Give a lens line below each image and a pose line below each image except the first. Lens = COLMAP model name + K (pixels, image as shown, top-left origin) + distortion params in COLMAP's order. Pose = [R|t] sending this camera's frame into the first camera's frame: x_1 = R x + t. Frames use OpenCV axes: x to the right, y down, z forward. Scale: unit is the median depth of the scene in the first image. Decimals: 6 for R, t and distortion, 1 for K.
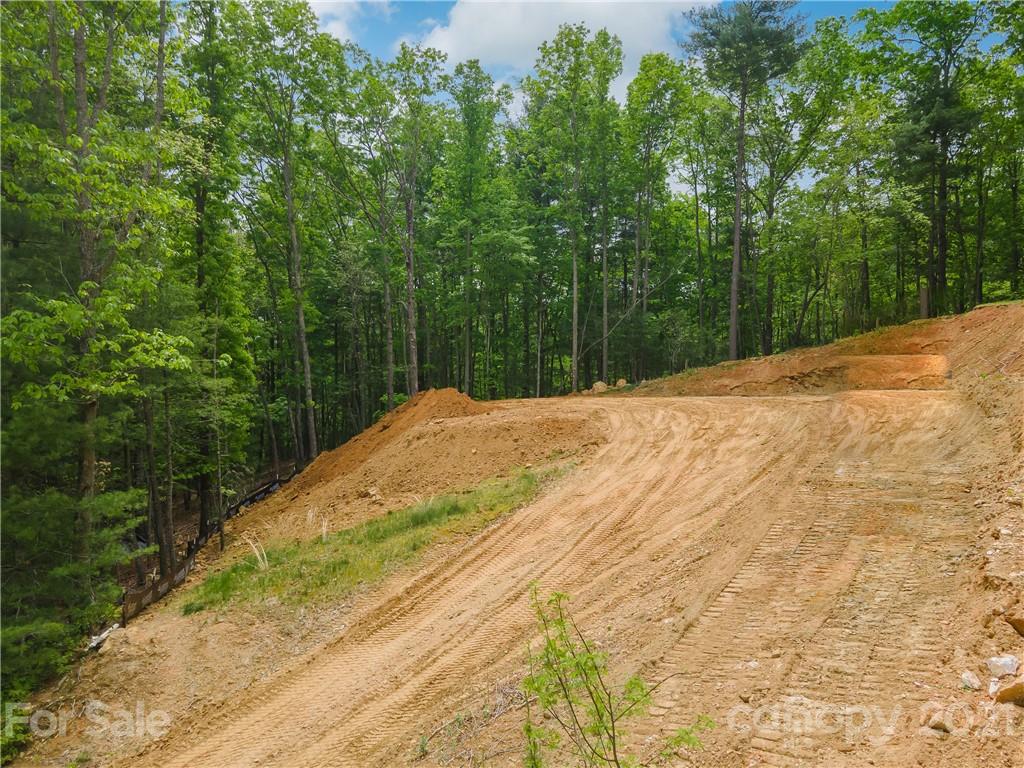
lens RADIAL K [[755.9, 0, 512.0], [0, 755.9, 384.0], [0, 0, 1]] dist [-0.000824, -0.000447]
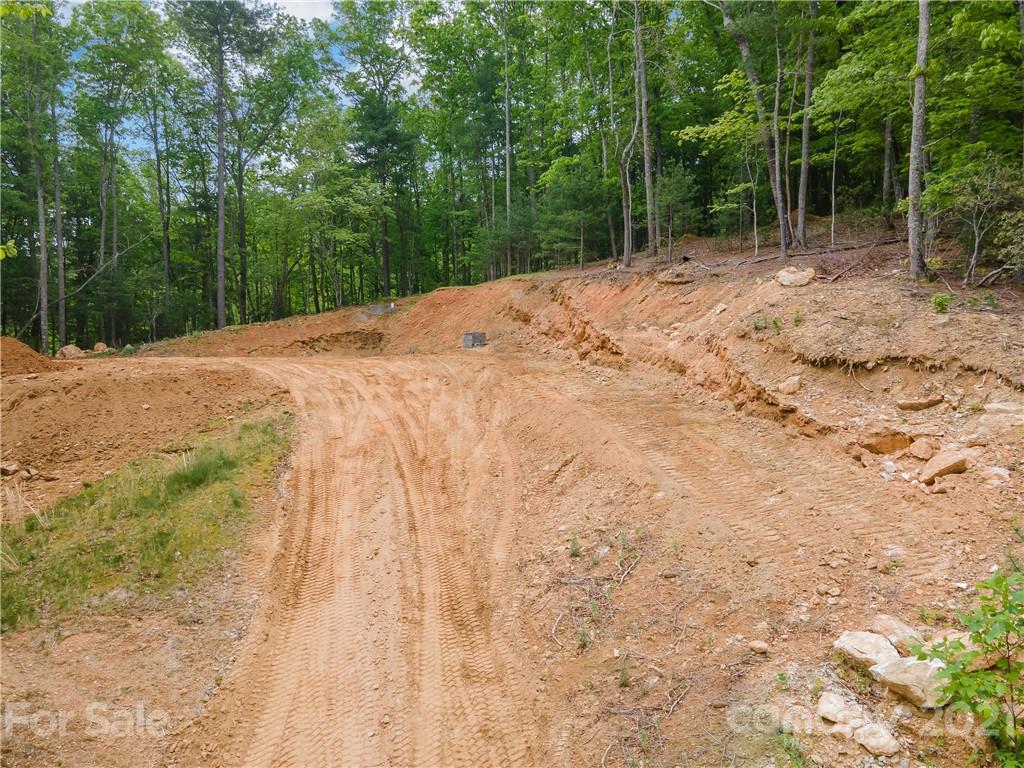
lens RADIAL K [[733.1, 0, 512.3], [0, 733.1, 412.8], [0, 0, 1]] dist [0.043016, -0.001245]
pose [[0.676172, -0.052588, 0.734864, -0.197266], [0.005105, 0.997760, 0.066704, 0.023202], [-0.736726, -0.041352, 0.674926, 0.085909]]
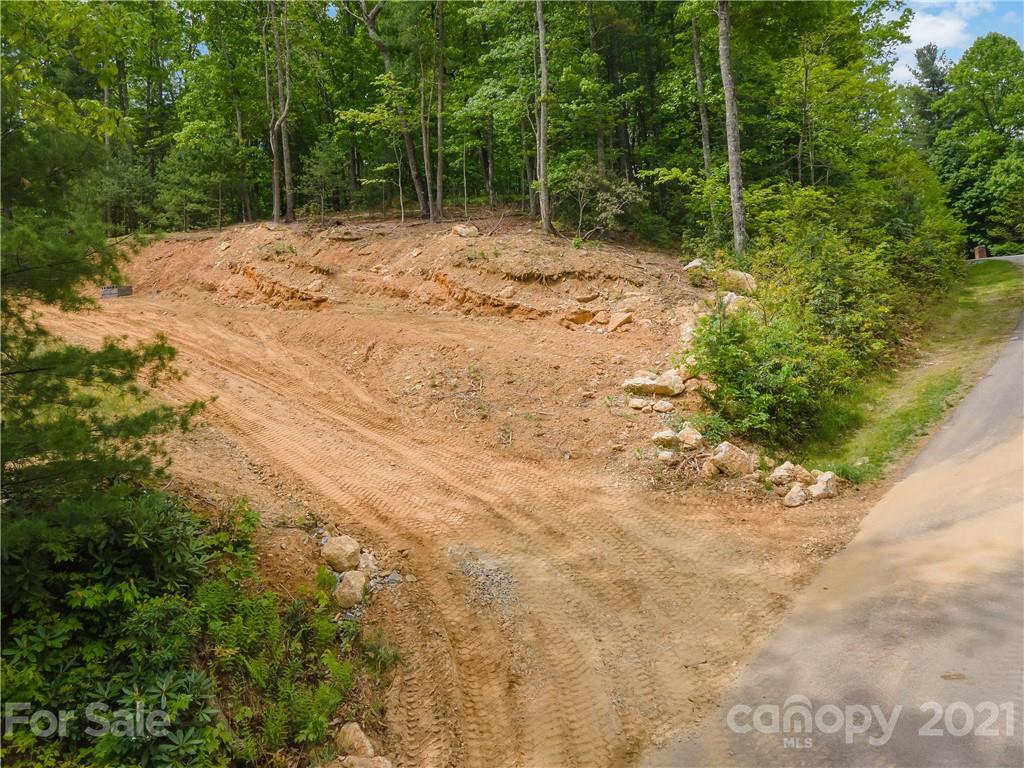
lens RADIAL K [[755.9, 0, 512.0], [0, 755.9, 384.0], [0, 0, 1]] dist [-0.000824, -0.000447]
pose [[0.130589, -0.045257, 0.990403, -0.371389], [0.036780, 0.998491, 0.040777, 0.075301], [-0.990754, 0.031102, 0.132057, 0.152793]]
